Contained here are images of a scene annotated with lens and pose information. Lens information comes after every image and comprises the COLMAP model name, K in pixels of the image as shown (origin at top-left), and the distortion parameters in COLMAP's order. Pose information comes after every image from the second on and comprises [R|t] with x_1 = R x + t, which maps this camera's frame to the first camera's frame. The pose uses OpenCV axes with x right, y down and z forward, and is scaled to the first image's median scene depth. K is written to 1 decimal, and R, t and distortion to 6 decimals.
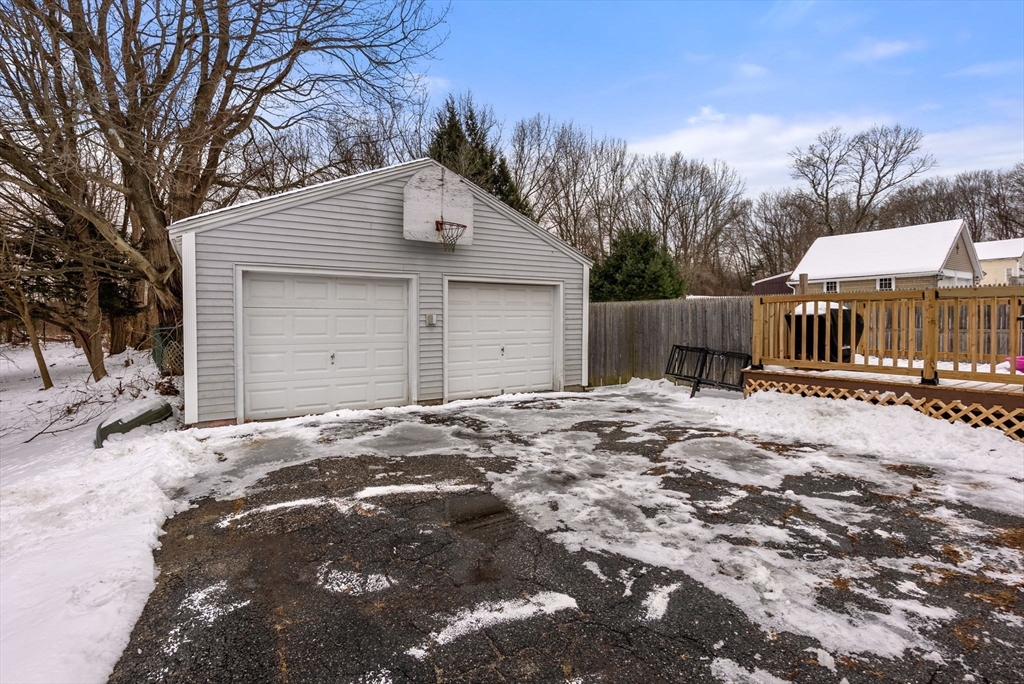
lens RADIAL K [[474.1, 0, 515.3], [0, 474.1, 338.3], [0, 0, 1]] dist [-0.002061, -0.000031]
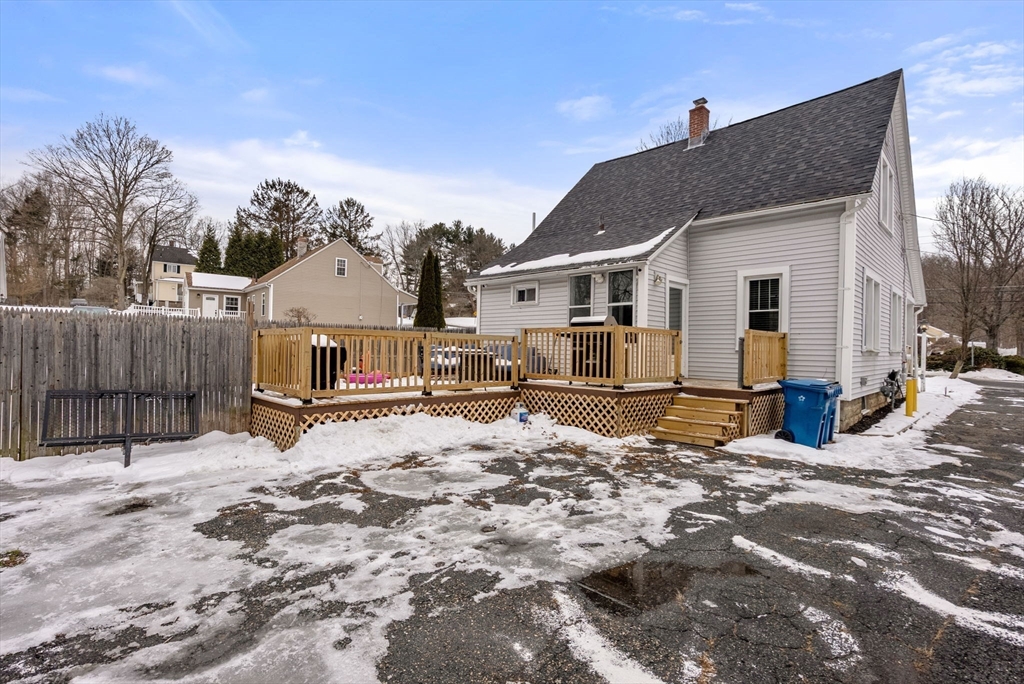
lens RADIAL K [[474.1, 0, 515.3], [0, 474.1, 338.3], [0, 0, 1]] dist [-0.002061, -0.000031]
pose [[-0.173341, 0.019867, 0.984661, -0.991350], [0.021409, 0.999636, -0.016401, -0.081260], [-0.984629, 0.018238, -0.173703, 1.476625]]
